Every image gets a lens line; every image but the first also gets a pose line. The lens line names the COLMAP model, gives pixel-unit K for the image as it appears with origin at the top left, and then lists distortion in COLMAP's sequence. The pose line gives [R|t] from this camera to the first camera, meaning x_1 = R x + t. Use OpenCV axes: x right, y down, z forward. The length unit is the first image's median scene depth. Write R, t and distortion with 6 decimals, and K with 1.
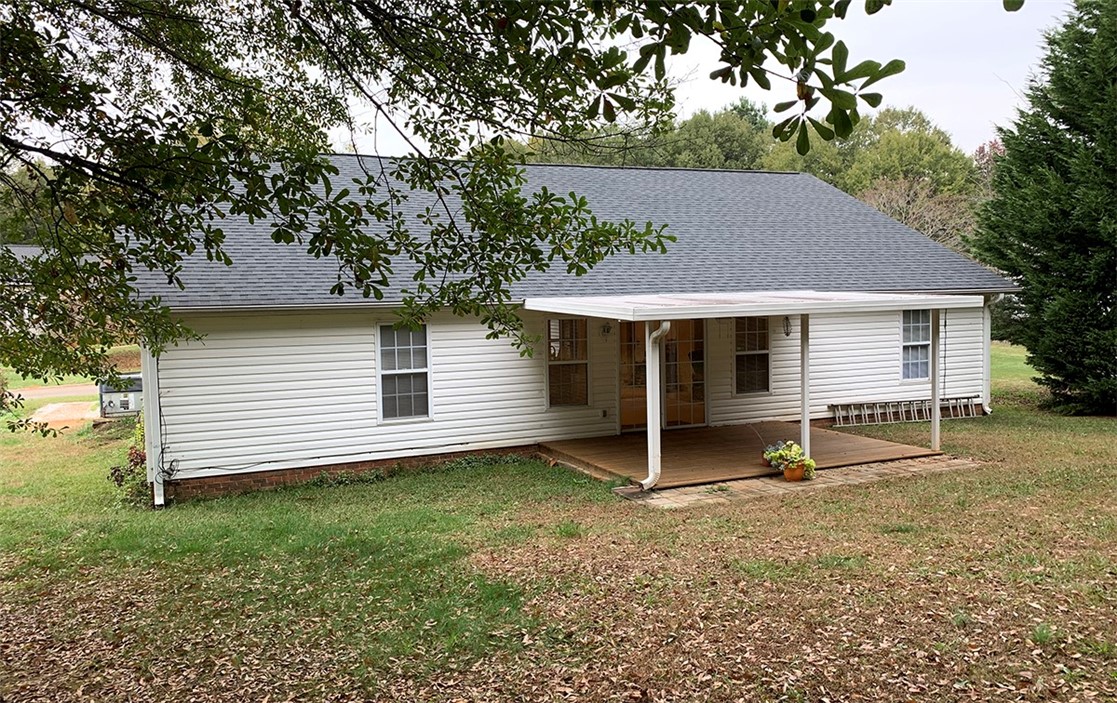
lens RADIAL K [[843.2, 0, 527.6], [0, 843.2, 352.3], [0, 0, 1]] dist [0.004426, -0.015225]
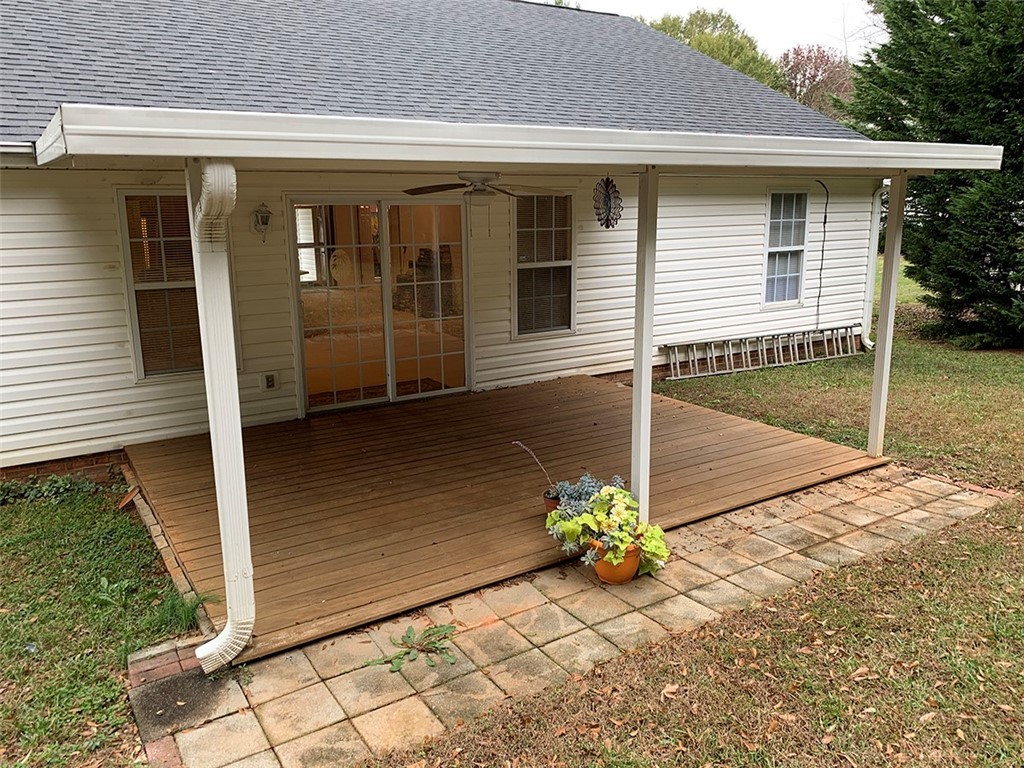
lens RADIAL K [[794.8, 0, 512.2], [0, 794.8, 383.6], [0, 0, 1]] dist [0.028238, -0.025550]
pose [[0.981277, -0.029723, 0.190294, 0.134420], [-0.000038, 0.987991, 0.154514, -0.003068], [-0.192602, -0.151629, 0.969491, 0.446613]]
